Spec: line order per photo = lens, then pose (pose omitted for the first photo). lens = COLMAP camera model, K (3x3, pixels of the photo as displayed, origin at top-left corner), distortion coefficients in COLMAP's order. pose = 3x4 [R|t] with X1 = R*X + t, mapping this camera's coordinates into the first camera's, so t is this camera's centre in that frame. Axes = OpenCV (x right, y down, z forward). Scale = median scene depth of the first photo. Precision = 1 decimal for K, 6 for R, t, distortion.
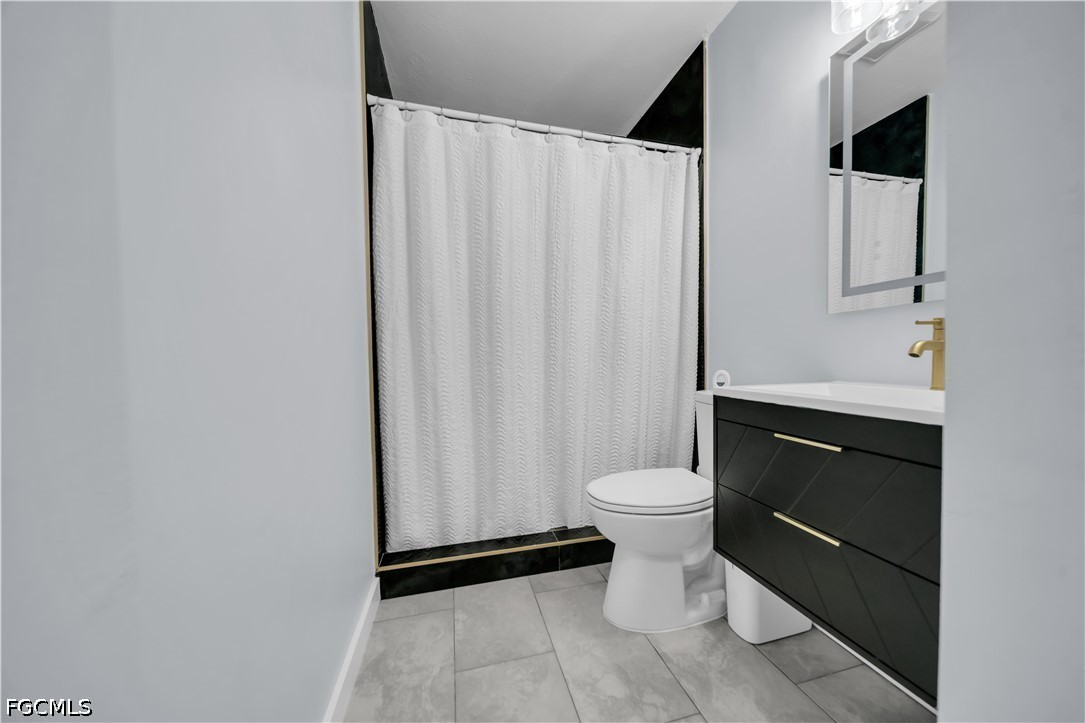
lens RADIAL K [[374.3, 0, 544.8], [0, 374.3, 367.4], [0, 0, 1]] dist [0.000394, -0.001383]
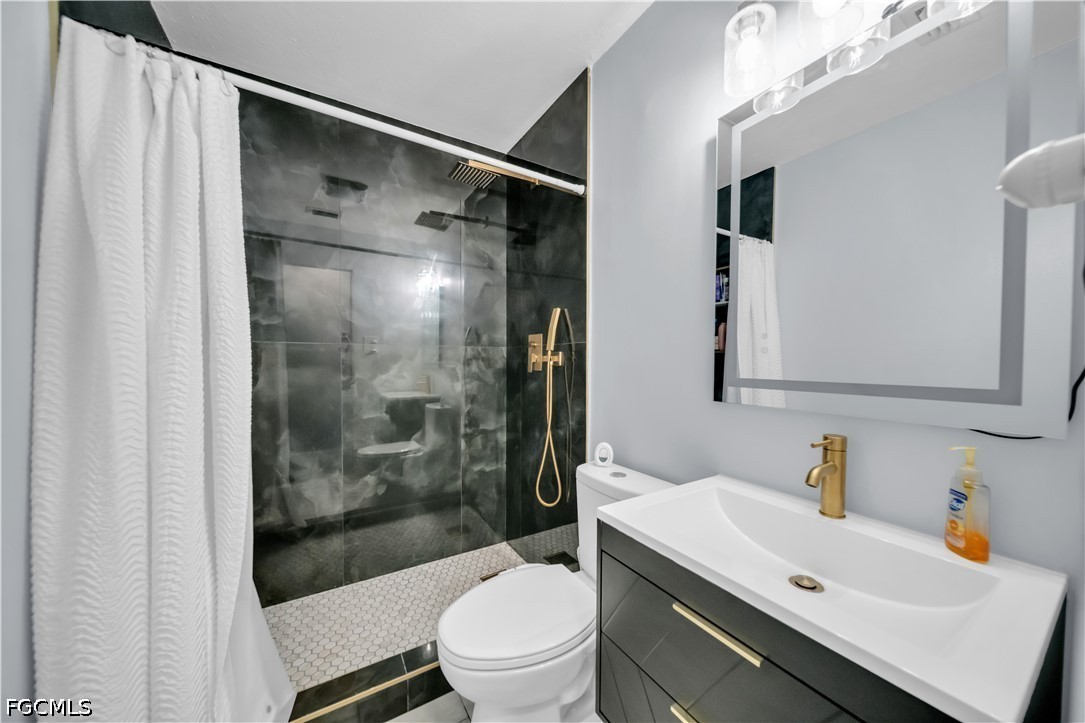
lens RADIAL K [[374.3, 0, 547.9], [0, 374.3, 366.1], [0, 0, 1]] dist [0.000394, -0.001383]
pose [[0.953636, 0.010922, 0.300765, 0.084794], [-0.008869, 0.999927, -0.008191, -0.179143], [-0.300832, 0.005144, 0.953663, 0.212430]]
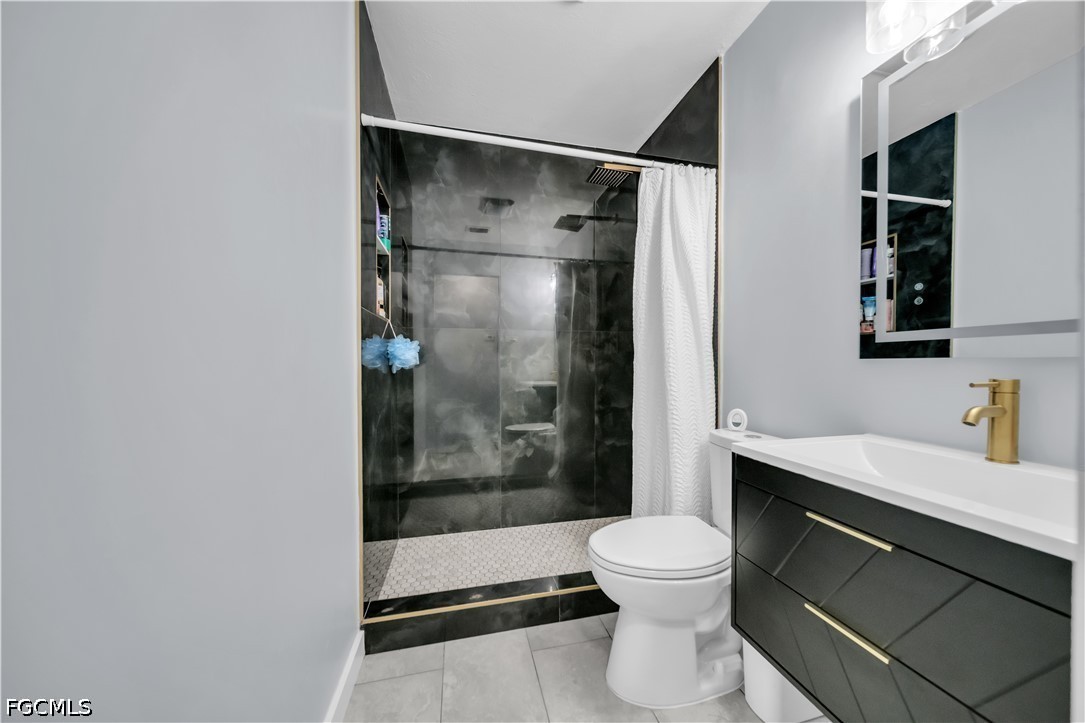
lens RADIAL K [[374.3, 0, 546.3], [0, 374.3, 365.4], [0, 0, 1]] dist [0.000394, -0.001383]
pose [[0.999809, 0.013192, -0.014428, 0.012774], [-0.013436, 0.999767, -0.016909, -0.084635], [0.014202, 0.017100, 0.999753, 0.072645]]
